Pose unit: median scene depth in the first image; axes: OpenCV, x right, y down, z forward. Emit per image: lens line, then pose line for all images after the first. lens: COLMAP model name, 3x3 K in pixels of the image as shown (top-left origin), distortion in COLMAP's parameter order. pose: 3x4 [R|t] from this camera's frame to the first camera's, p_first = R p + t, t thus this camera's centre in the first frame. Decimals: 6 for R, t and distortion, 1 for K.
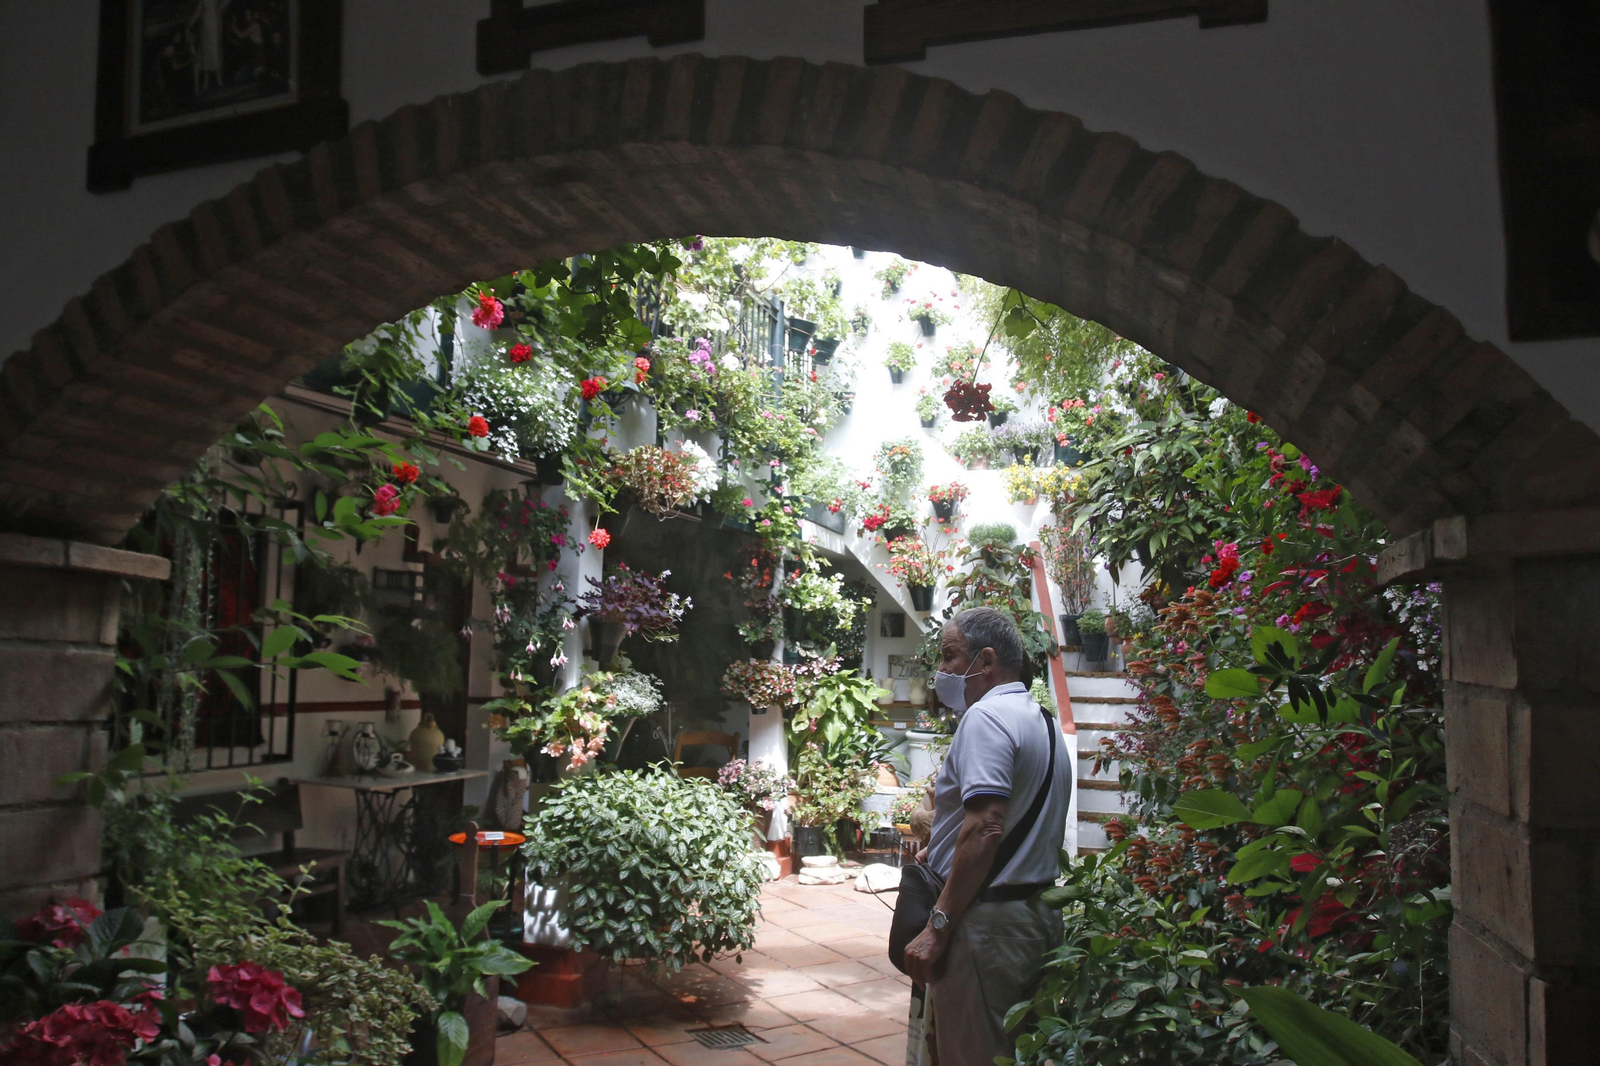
lens RADIAL K [[1187.7, 0, 794.6], [0, 1187.7, 535.4], [0, 0, 1]] dist [-0.089060, -0.000970]
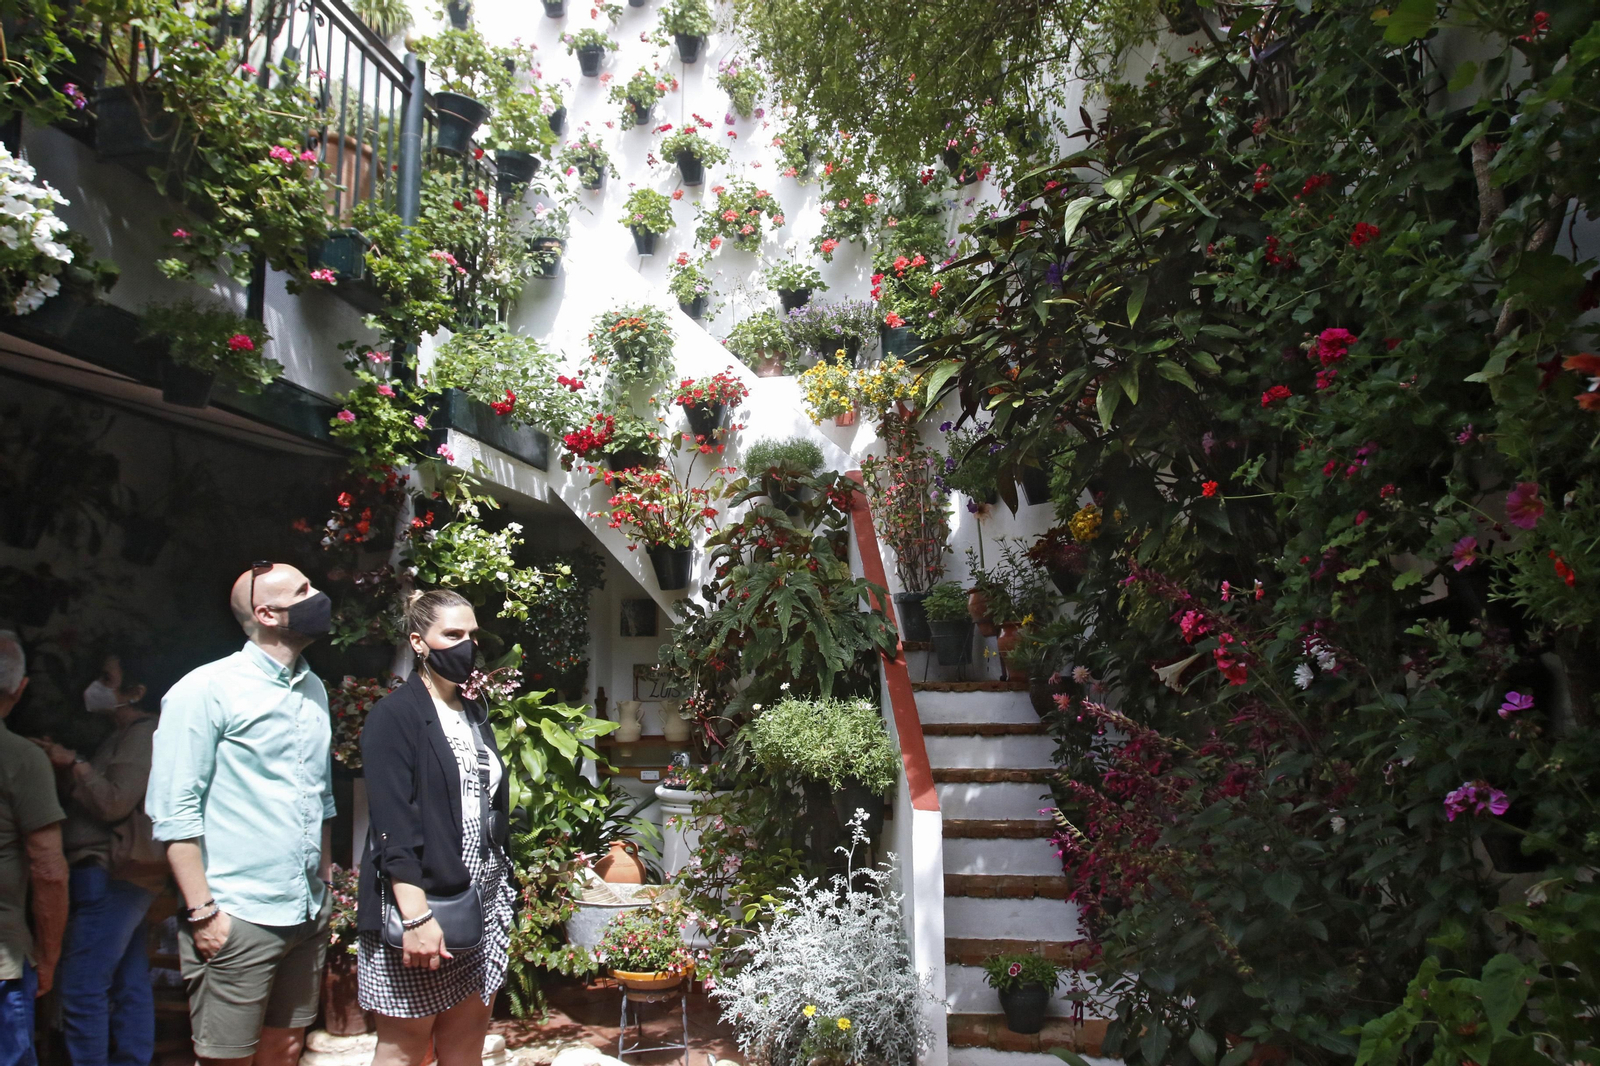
lens RADIAL K [[1187.7, 0, 802.5], [0, 1187.7, 530.6], [0, 0, 1]] dist [-0.089060, -0.000970]
pose [[0.988085, -0.014342, 0.153237, 0.081629], [0.016596, 0.999772, -0.013445, 0.042991], [-0.153010, 0.015828, 0.988098, 0.394477]]
